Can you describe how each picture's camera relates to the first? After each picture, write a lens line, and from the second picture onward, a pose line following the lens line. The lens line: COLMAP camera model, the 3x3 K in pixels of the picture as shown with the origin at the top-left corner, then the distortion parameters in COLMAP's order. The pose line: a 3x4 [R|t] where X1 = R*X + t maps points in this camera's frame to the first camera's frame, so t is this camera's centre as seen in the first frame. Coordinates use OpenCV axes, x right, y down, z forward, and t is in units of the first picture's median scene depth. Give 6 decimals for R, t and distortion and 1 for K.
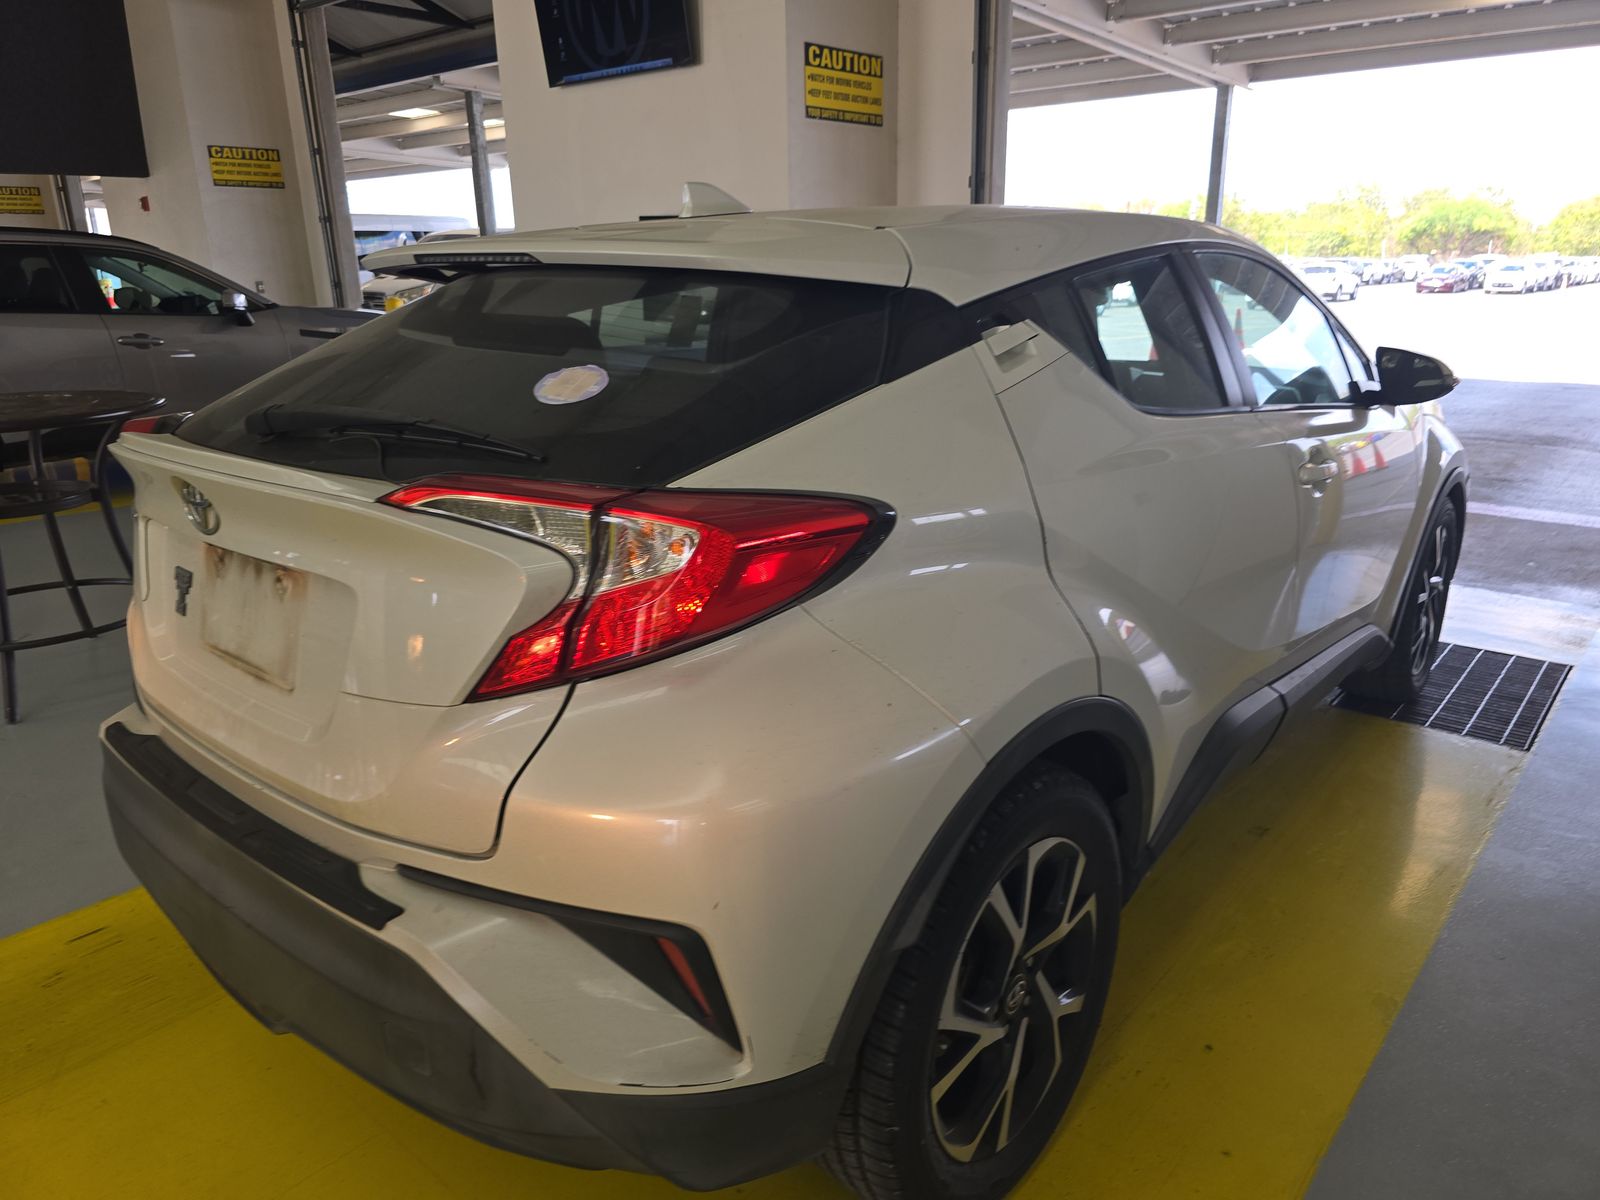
lens RADIAL K [[1087.4, 0, 805.6], [0, 1087.4, 592.4], [0, 0, 1]] dist [0.023551, -0.019075]
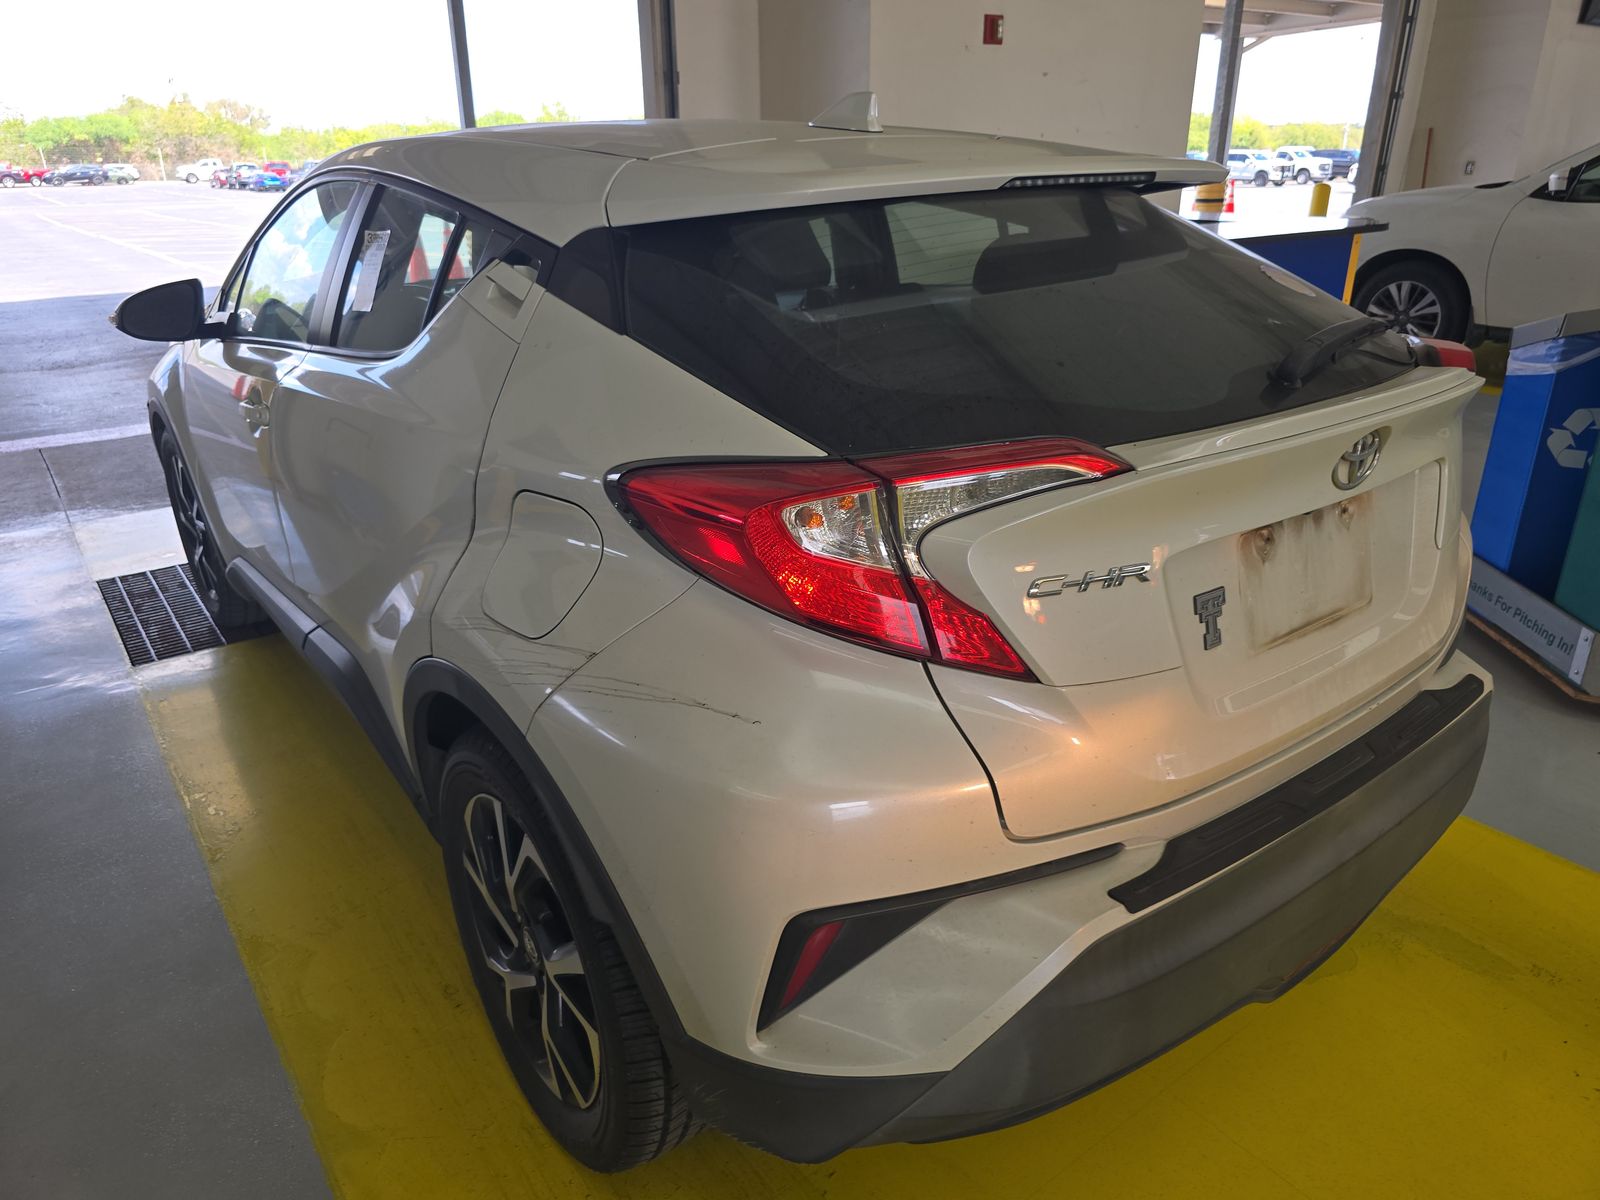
lens RADIAL K [[1087.4, 0, 801.1], [0, 1087.4, 605.7], [0, 0, 1]] dist [0.023551, -0.019075]
pose [[0.229448, -0.369555, 0.900435, -0.383964], [0.293048, 0.908419, 0.298157, -0.094458], [-0.928158, 0.195459, 0.316732, 0.292946]]
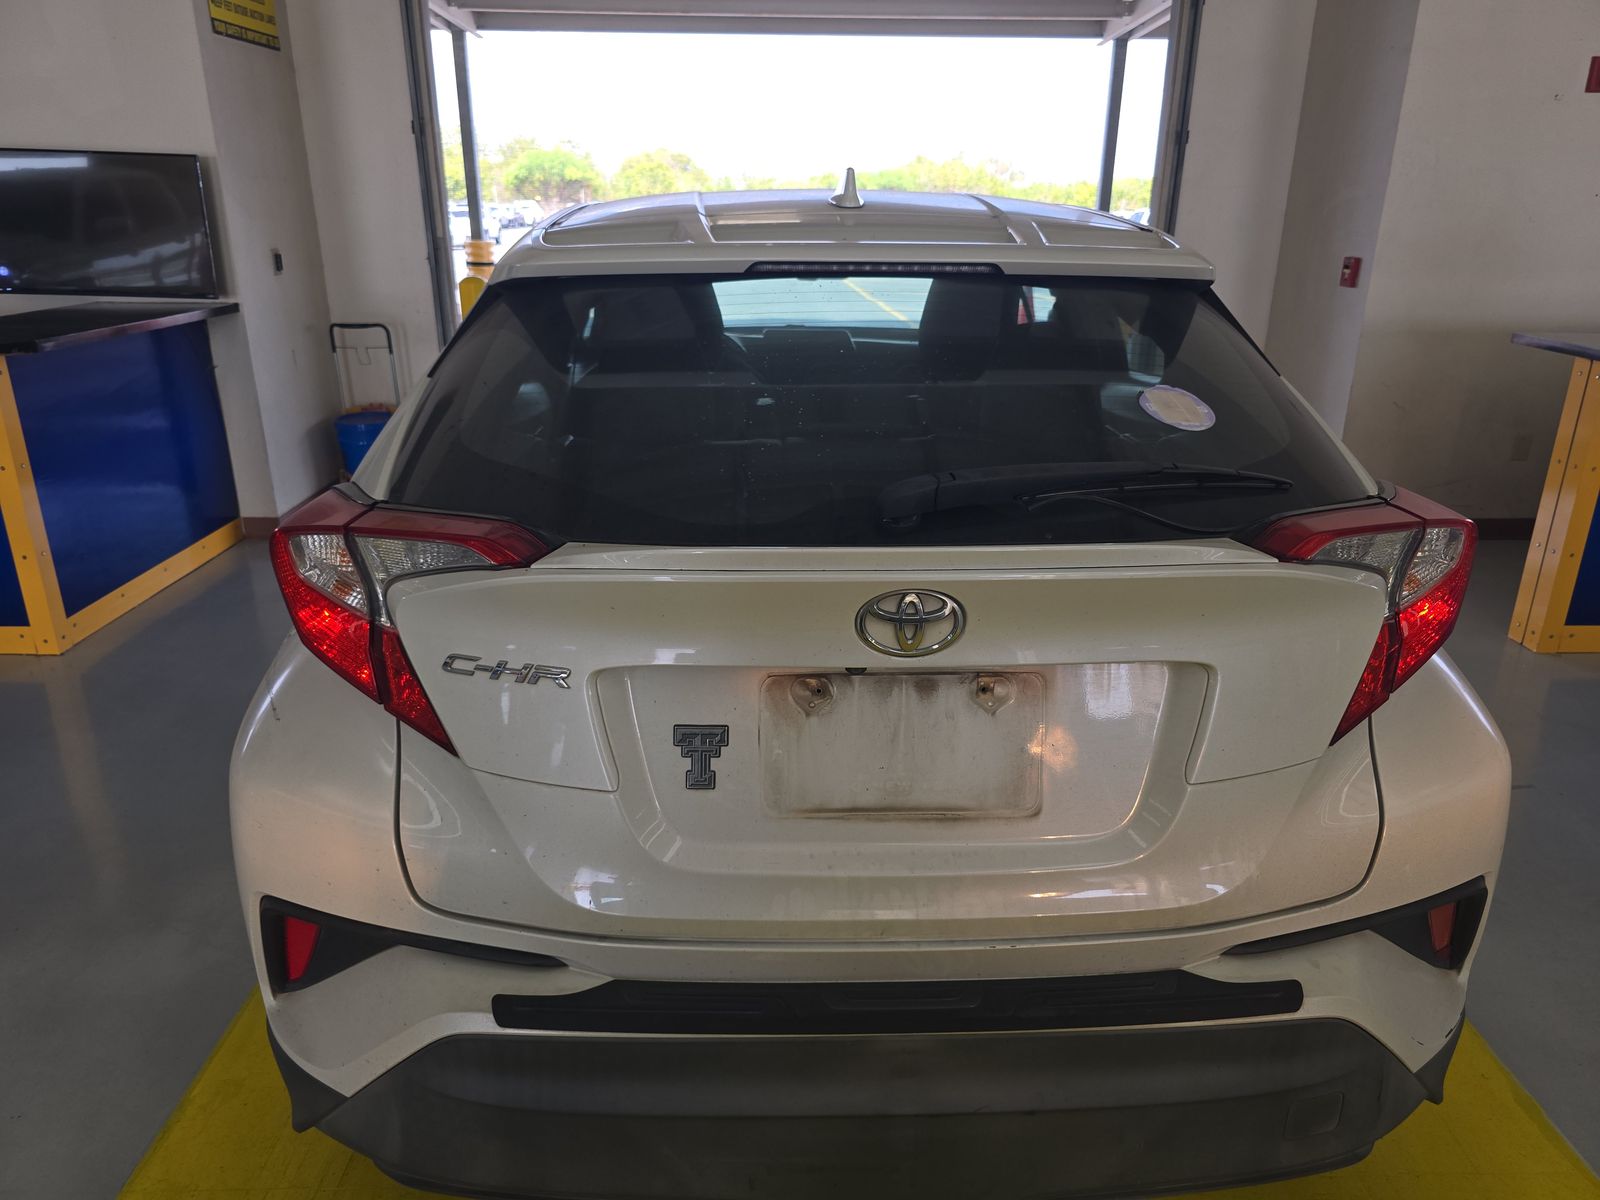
lens RADIAL K [[1087.4, 0, 811.0], [0, 1087.4, 596.4], [0, 0, 1]] dist [0.023551, -0.019075]
pose [[0.743313, -0.210623, 0.634921, -0.268900], [0.177741, 0.977206, 0.116085, -0.048671], [-0.644899, 0.026564, 0.763806, 0.119734]]
